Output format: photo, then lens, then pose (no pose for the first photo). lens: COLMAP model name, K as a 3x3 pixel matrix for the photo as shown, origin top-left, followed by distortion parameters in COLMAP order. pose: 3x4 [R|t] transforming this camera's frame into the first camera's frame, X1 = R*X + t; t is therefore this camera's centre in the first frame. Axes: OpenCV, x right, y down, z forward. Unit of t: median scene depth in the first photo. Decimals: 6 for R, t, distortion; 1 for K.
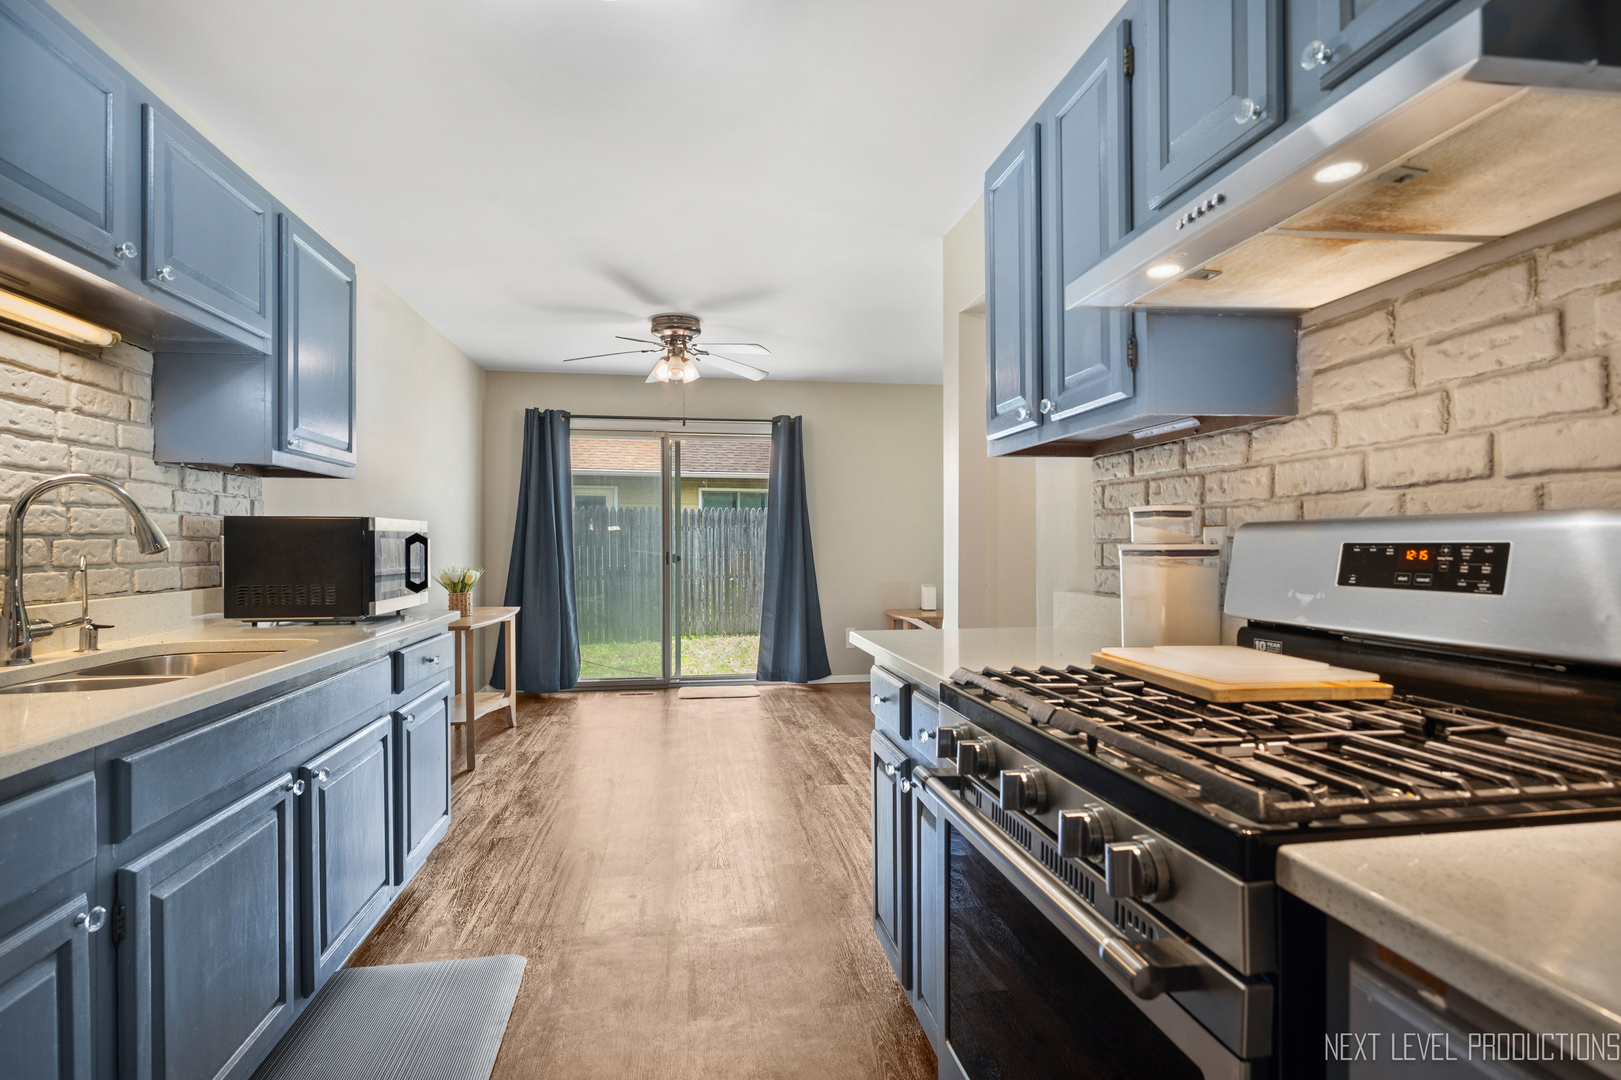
lens RADIAL K [[862.2, 0, 809.0], [0, 862.2, 539.9], [0, 0, 1]] dist [-0.000200, -0.000035]
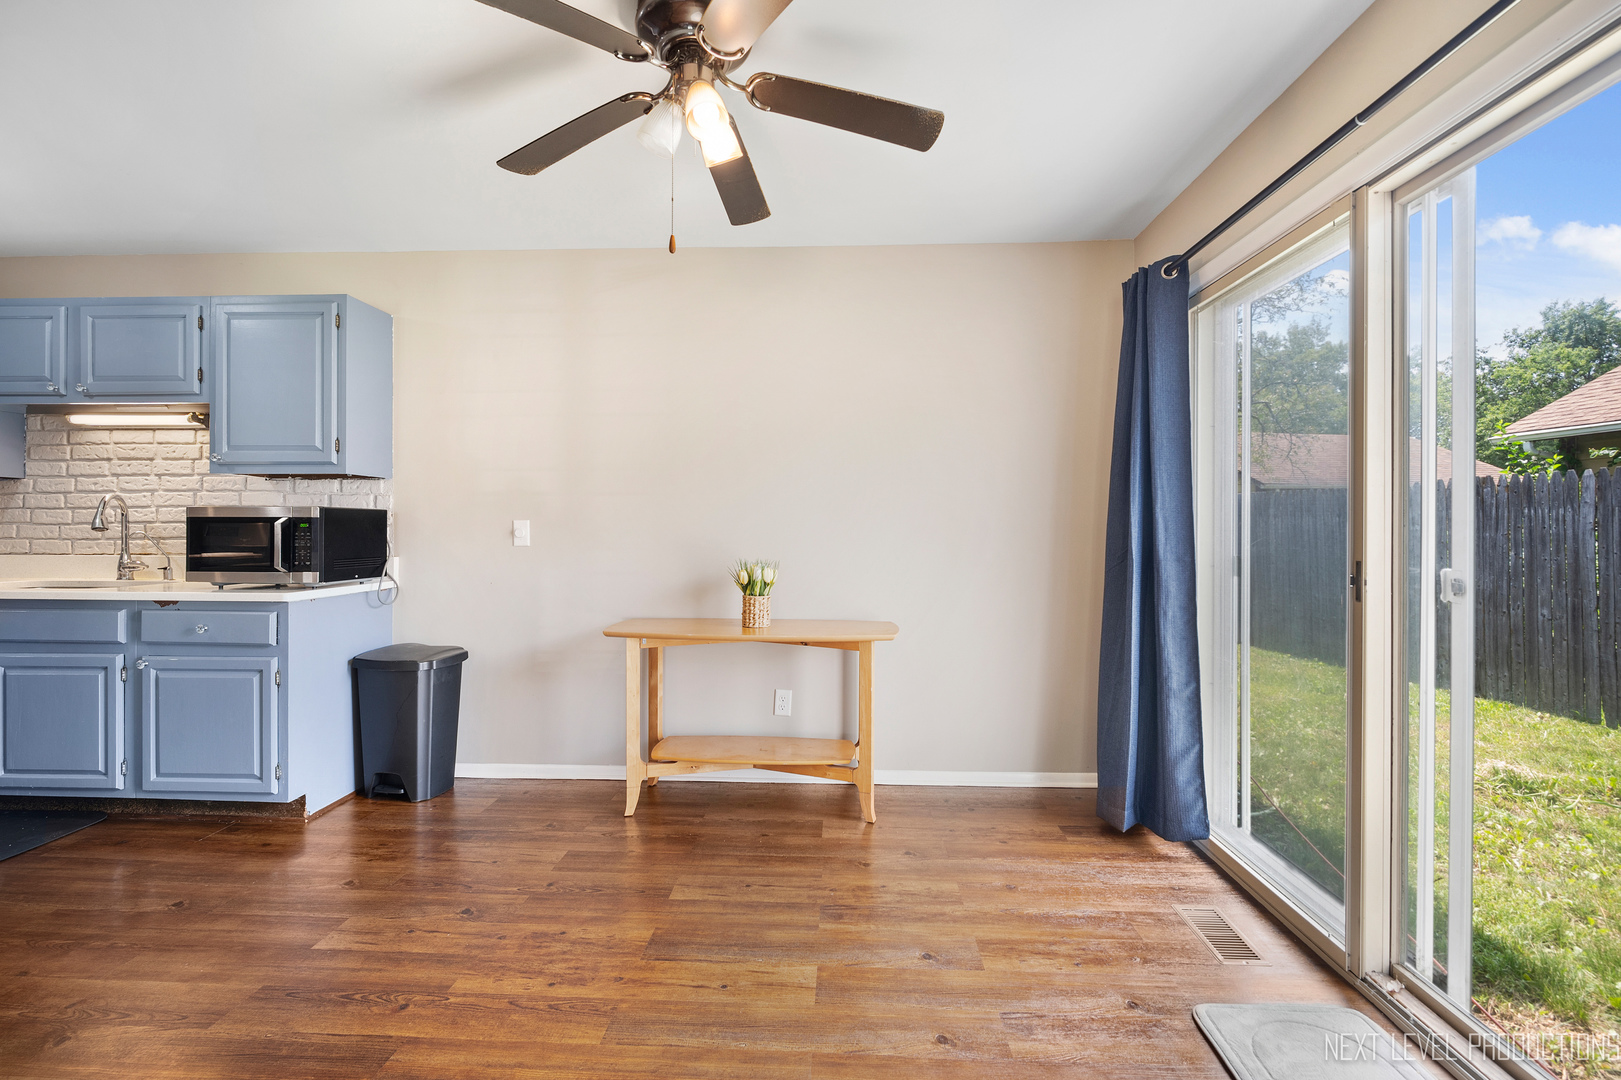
lens RADIAL K [[691.7, 0, 817.9], [0, 691.7, 528.6], [0, 0, 1]] dist [-0.004871, -0.000025]
pose [[-0.195047, -0.001897, -0.980792, 0.124584], [-0.002896, 0.999995, -0.001358, 0.002263], [0.980790, 0.002575, -0.195052, 0.842606]]
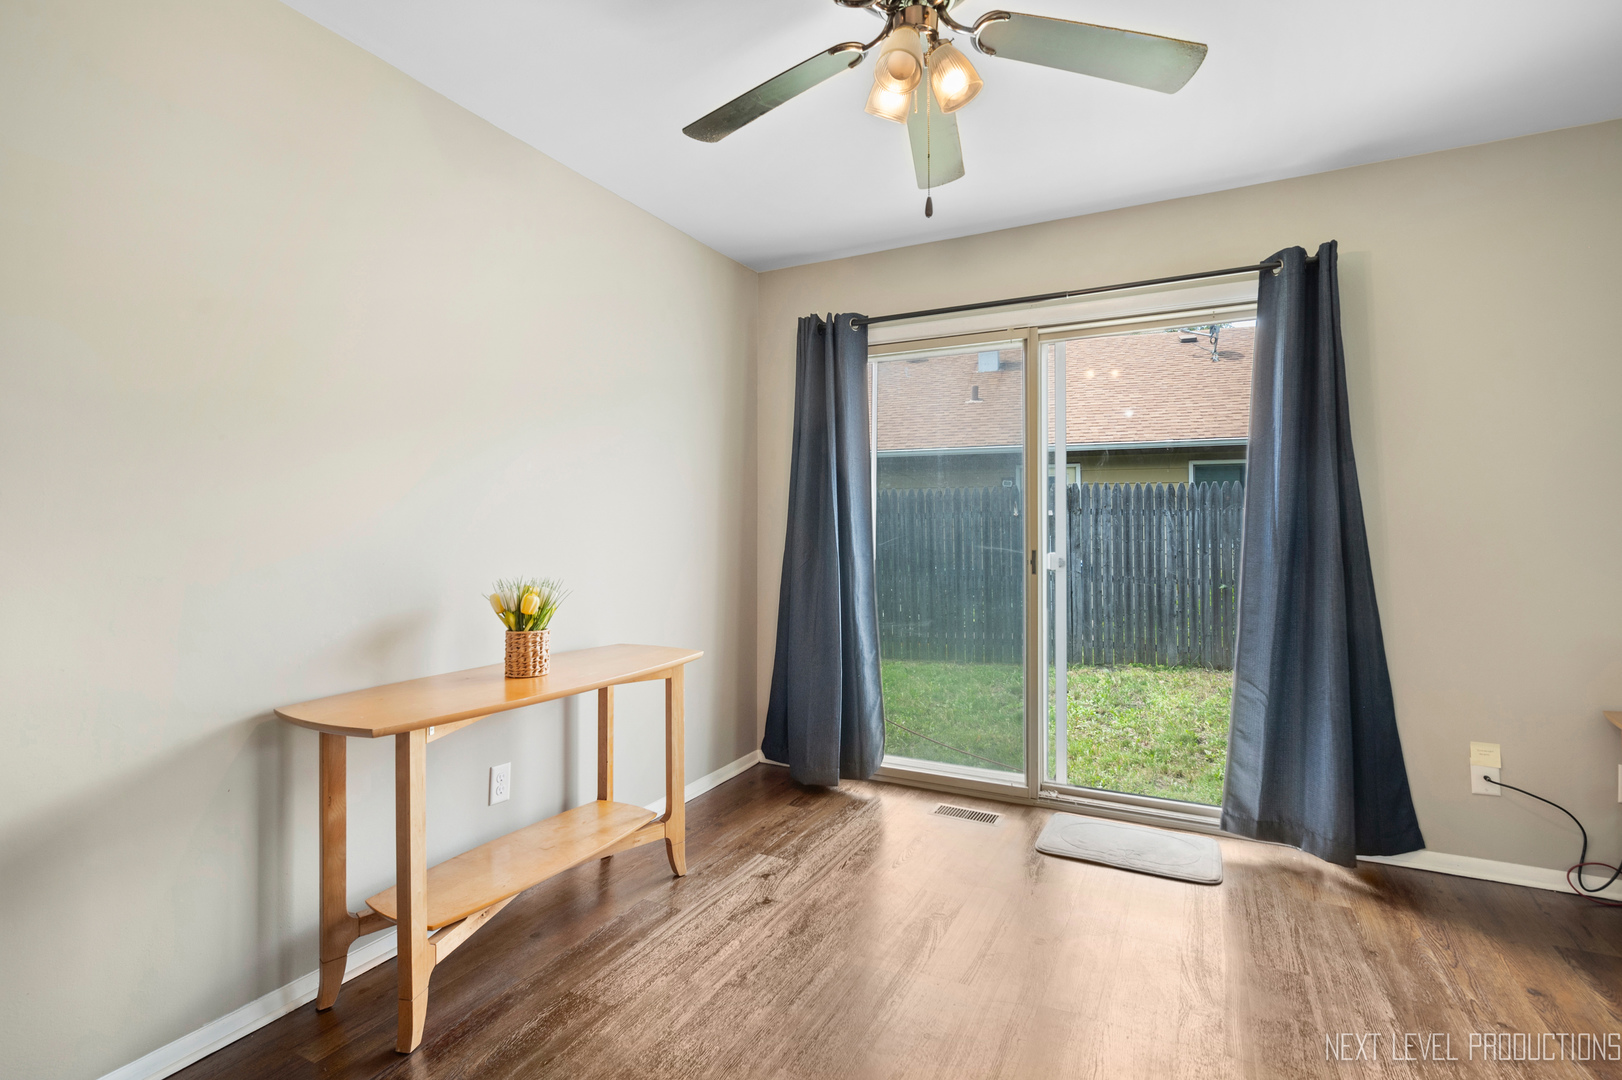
lens RADIAL K [[738.2, 0, 825.9], [0, 738.2, 526.6], [0, 0, 1]] dist [-0.018596, -0.000591]
pose [[0.804448, -0.004852, -0.594003, 0.002367], [0.003242, 0.999988, -0.003777, 0.000193], [0.594014, 0.001113, 0.804454, 0.549211]]
